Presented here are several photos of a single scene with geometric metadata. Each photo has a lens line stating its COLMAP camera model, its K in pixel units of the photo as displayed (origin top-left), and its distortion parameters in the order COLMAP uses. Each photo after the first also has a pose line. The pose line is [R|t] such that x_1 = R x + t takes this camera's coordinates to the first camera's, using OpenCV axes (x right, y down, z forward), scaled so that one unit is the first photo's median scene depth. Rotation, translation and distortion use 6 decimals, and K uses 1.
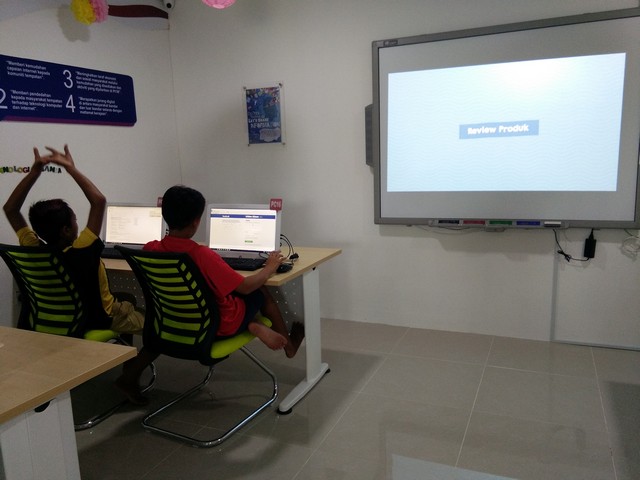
lens RADIAL K [[525.3, 0, 323.2], [0, 525.3, 242.8], [0, 0, 1]] dist [0.059627, -0.060250]
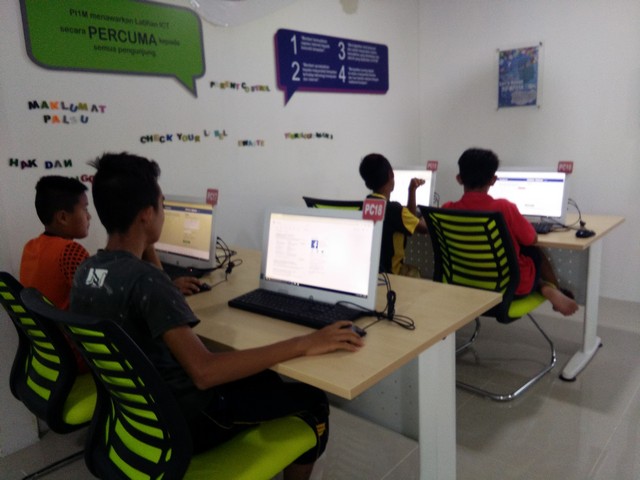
lens RADIAL K [[525.3, 0, 318.8], [0, 525.3, 243.7], [0, 0, 1]] dist [0.059627, -0.060250]
pose [[0.954055, 0.053488, -0.294819, -0.181066], [-0.037802, 0.997562, 0.058656, 0.021291], [0.297238, -0.044816, 0.953751, -0.055088]]
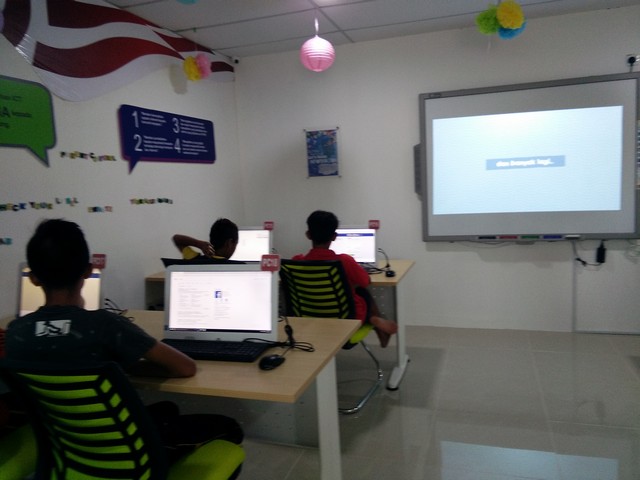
lens RADIAL K [[525.3, 0, 323.4], [0, 525.3, 240.6], [0, 0, 1]] dist [0.059627, -0.060250]
pose [[0.994535, -0.024119, 0.101581, -0.270426], [0.030328, 0.997736, -0.060031, 0.029655], [-0.099903, 0.062784, 0.993014, -0.186832]]
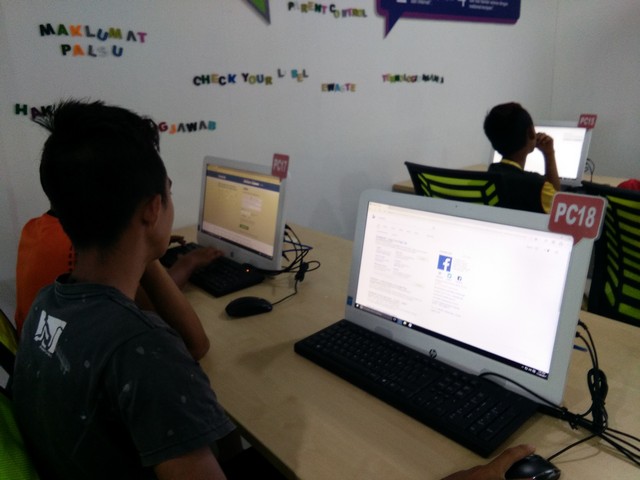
lens RADIAL K [[525.3, 0, 319.4], [0, 525.3, 241.6], [0, 0, 1]] dist [0.059627, -0.060250]
pose [[0.896343, 0.128242, -0.424410, -0.270237], [-0.067517, 0.985571, 0.155211, -0.000064], [0.438191, -0.110468, 0.892068, 0.128916]]
